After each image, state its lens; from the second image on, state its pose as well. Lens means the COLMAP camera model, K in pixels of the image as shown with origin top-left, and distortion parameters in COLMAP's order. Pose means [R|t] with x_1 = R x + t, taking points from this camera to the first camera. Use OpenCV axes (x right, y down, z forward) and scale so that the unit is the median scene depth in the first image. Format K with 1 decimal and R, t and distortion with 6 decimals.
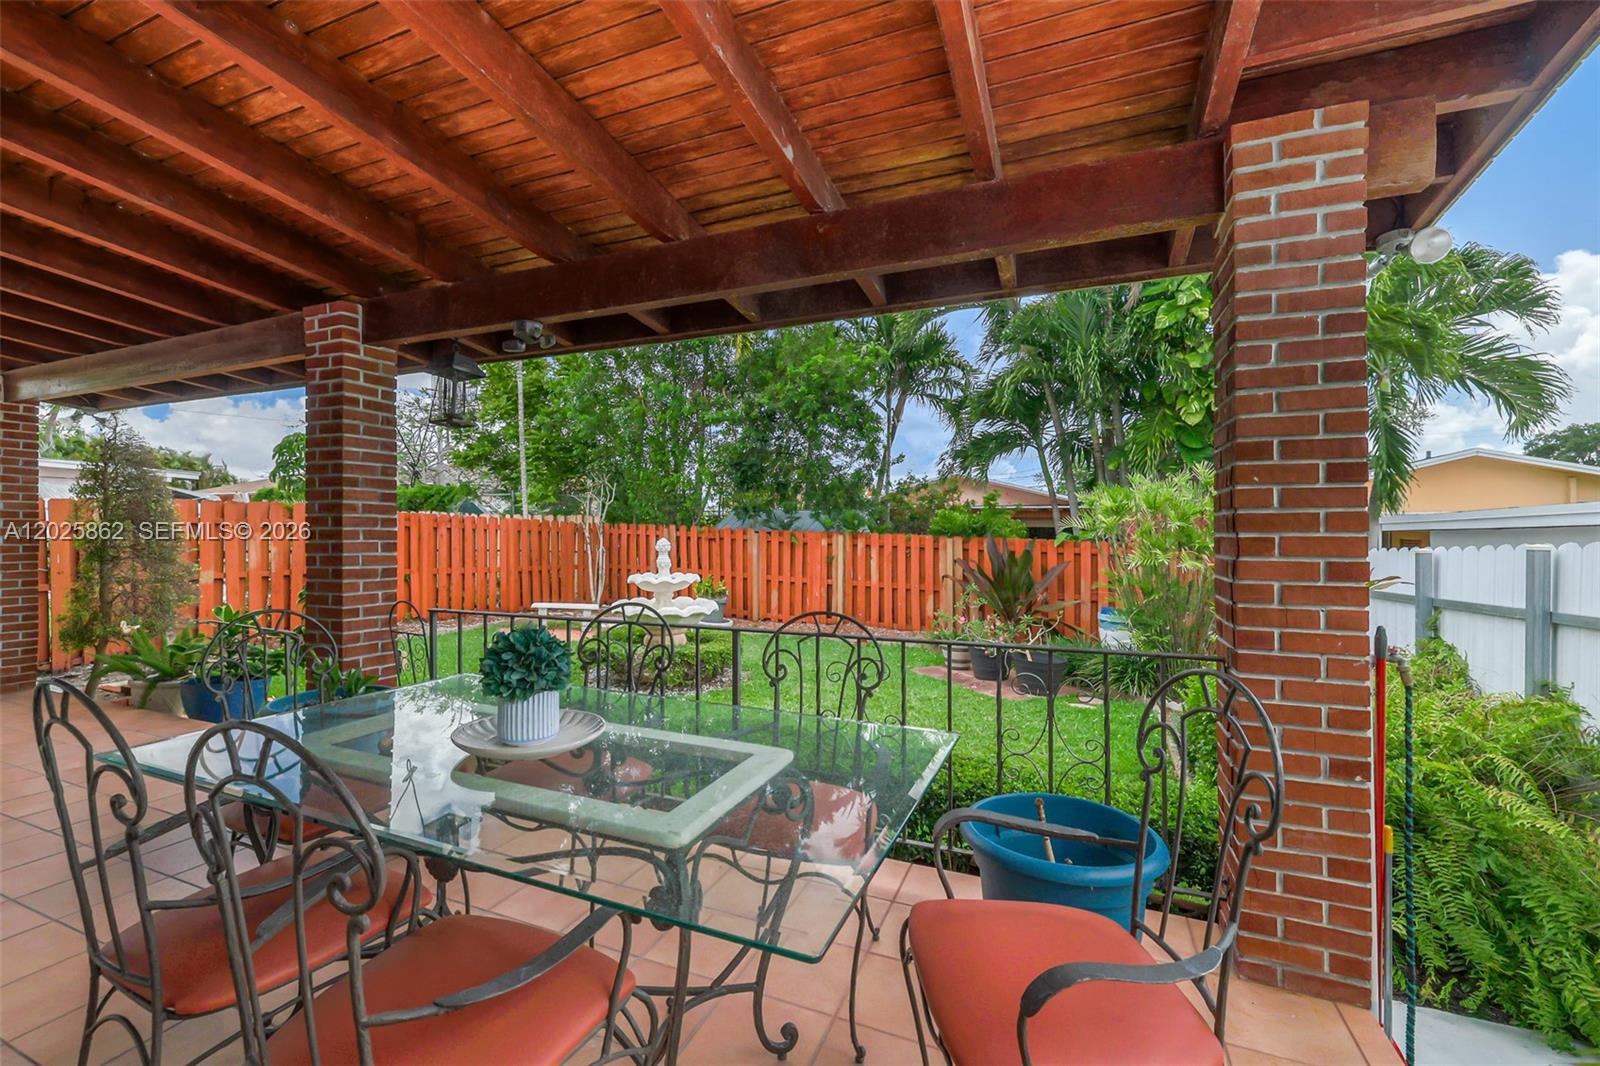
lens RADIAL K [[680.1, 0, 785.9], [0, 680.1, 520.2], [0, 0, 1]] dist [0.001131, 0.000558]
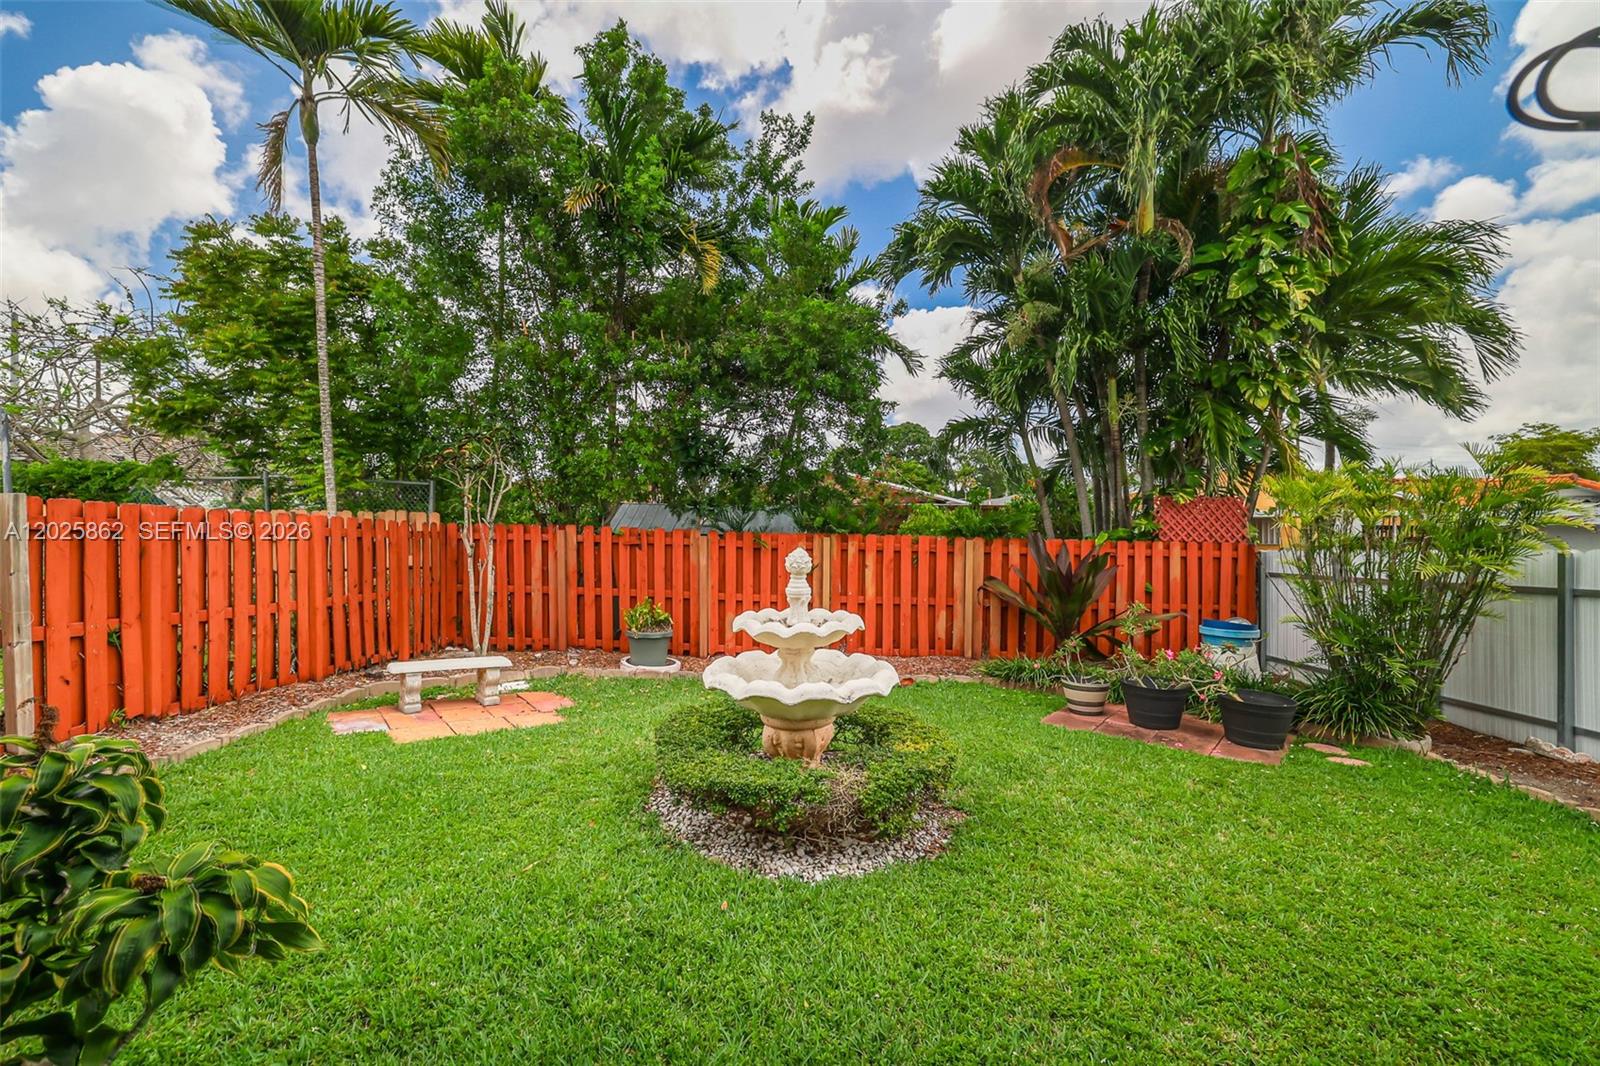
lens RADIAL K [[680.1, 0, 776.8], [0, 680.1, 524.6], [0, 0, 1]] dist [0.001131, 0.000558]
pose [[0.927025, -0.005779, 0.374955, -0.263262], [0.002364, 0.999951, 0.009567, 0.000156], [-0.374992, -0.007982, 0.926994, 0.323378]]
